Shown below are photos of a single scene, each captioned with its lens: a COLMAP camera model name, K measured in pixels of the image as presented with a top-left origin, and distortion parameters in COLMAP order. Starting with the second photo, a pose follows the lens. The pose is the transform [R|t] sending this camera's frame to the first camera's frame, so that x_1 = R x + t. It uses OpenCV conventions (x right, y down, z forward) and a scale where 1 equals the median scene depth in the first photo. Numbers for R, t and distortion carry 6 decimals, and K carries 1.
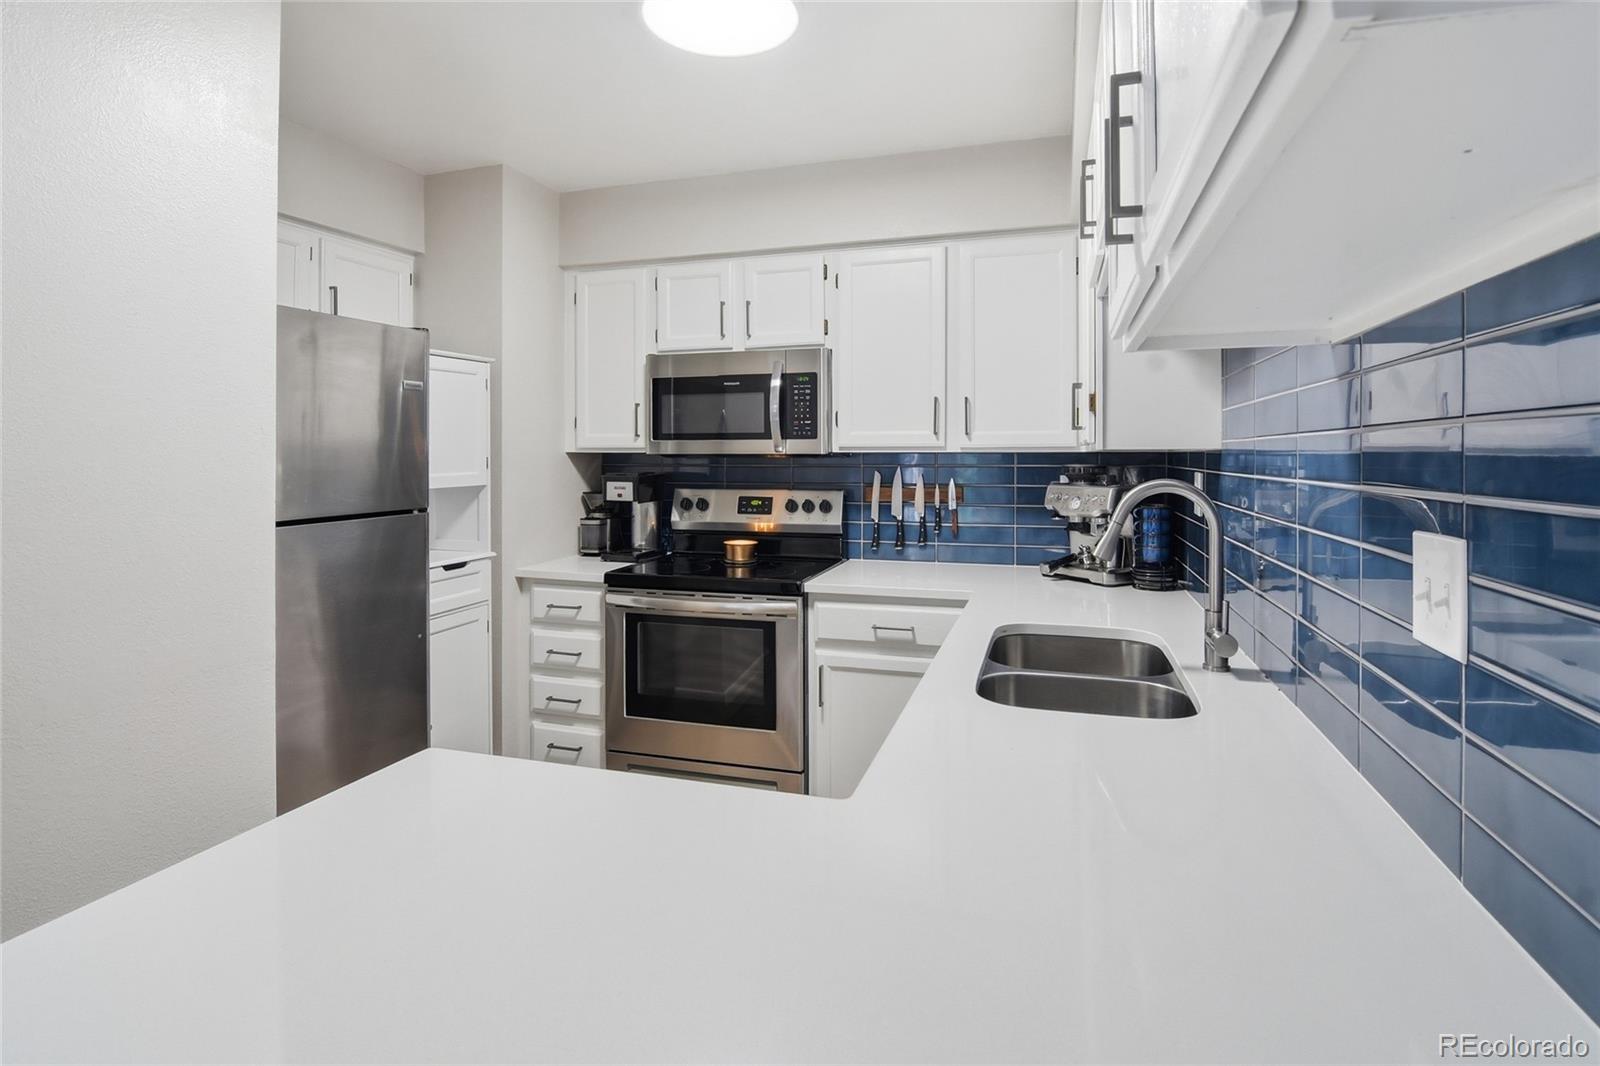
lens RADIAL K [[794.0, 0, 805.4], [0, 794.0, 460.0], [0, 0, 1]] dist [-0.005611, -0.009579]
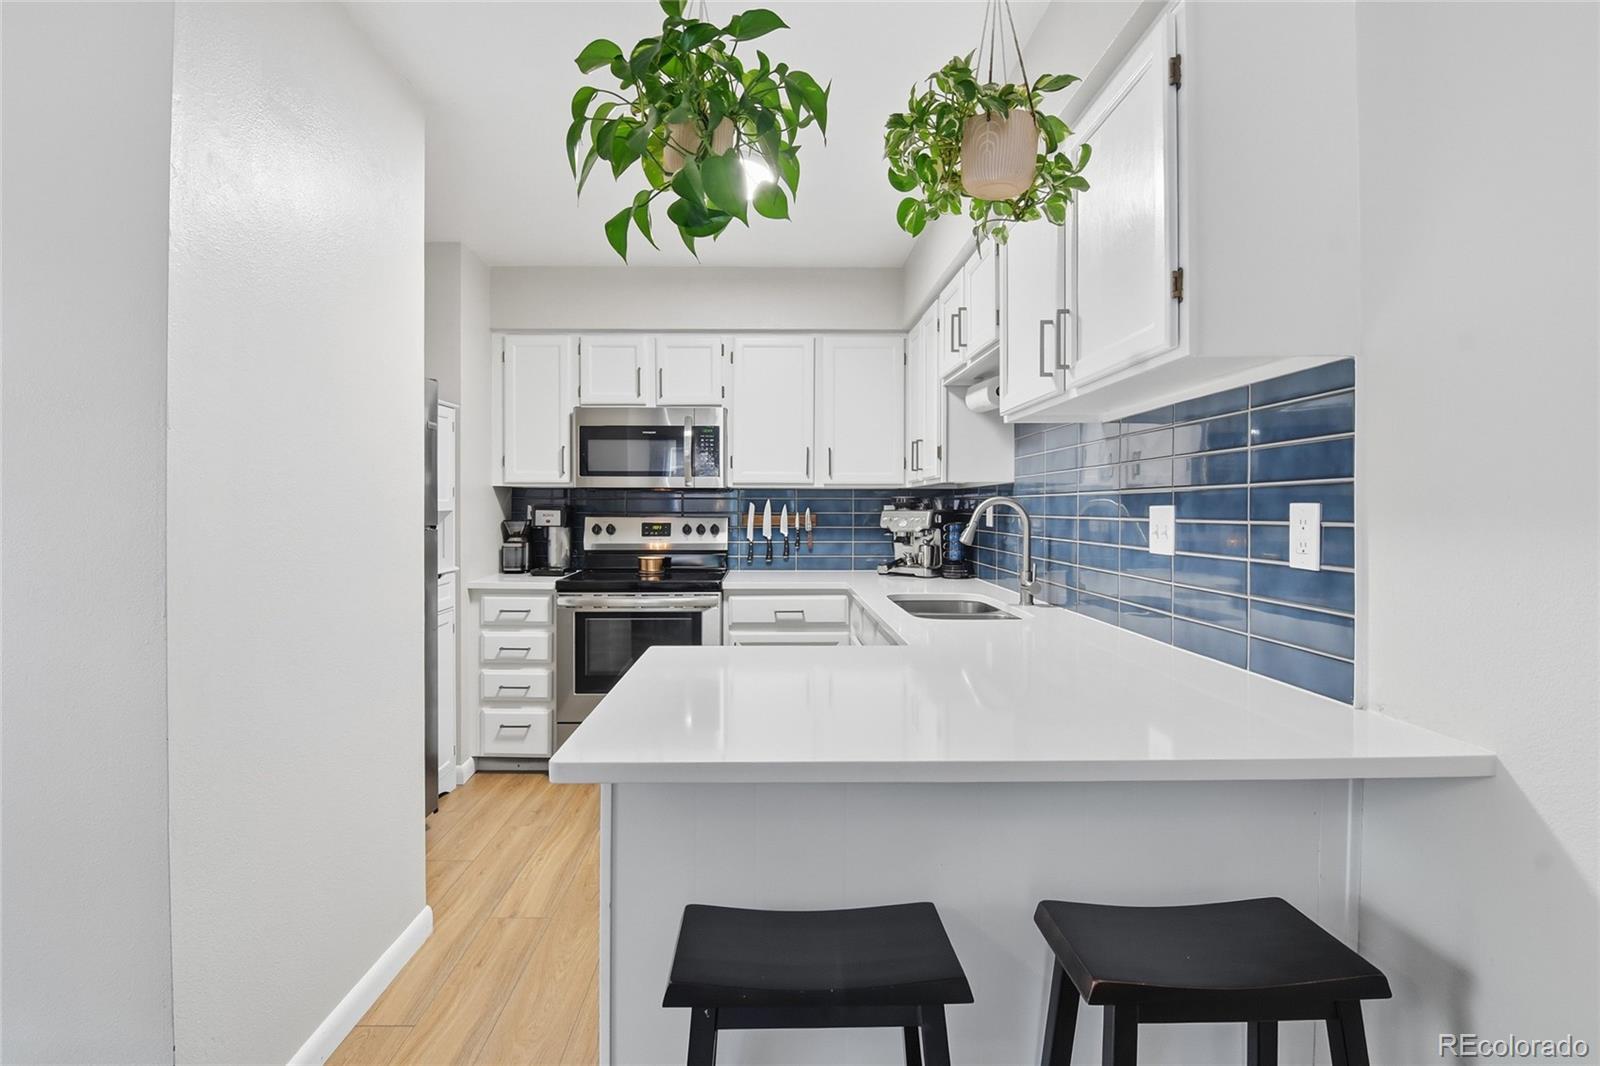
lens RADIAL K [[794.0, 0, 753.8], [0, 794.0, 516.4], [0, 0, 1]] dist [-0.005611, -0.009579]
pose [[0.953374, 0.001172, 0.301789, -0.323948], [-0.001898, 0.999996, 0.002113, 0.036681], [-0.301785, -0.002587, 0.953373, -0.271260]]
